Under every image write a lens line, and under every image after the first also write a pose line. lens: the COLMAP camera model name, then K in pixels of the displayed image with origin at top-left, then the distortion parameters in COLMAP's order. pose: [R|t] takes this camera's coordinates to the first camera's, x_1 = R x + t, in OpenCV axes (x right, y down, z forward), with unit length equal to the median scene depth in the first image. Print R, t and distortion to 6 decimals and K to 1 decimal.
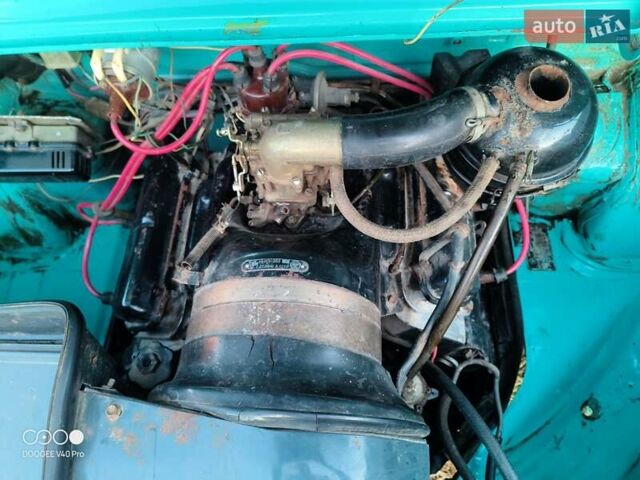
lens RADIAL K [[479.1, 0, 320.0], [0, 479.1, 240.0], [0, 0, 1]] dist [0.032940, -0.003549]
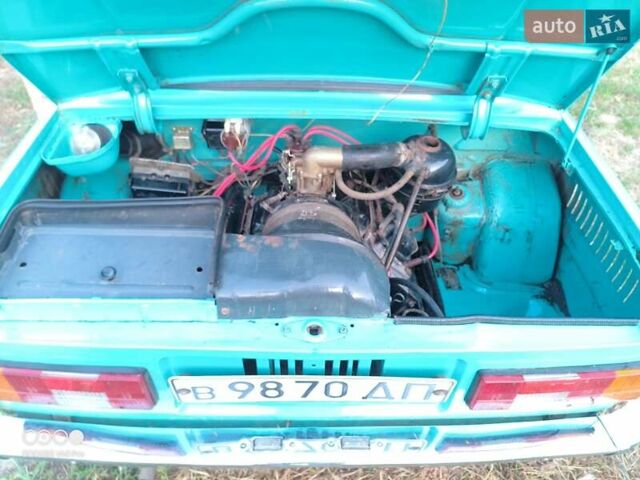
lens RADIAL K [[460.6, 0, 320.0], [0, 460.6, 240.0], [0, 0, 1]] dist [-0.001273, 0.000052]
pose [[0.994458, 0.032340, 0.100034, -0.198698], [0.009700, 0.919229, -0.393604, 0.766986], [-0.104684, 0.392393, 0.913821, -0.595636]]
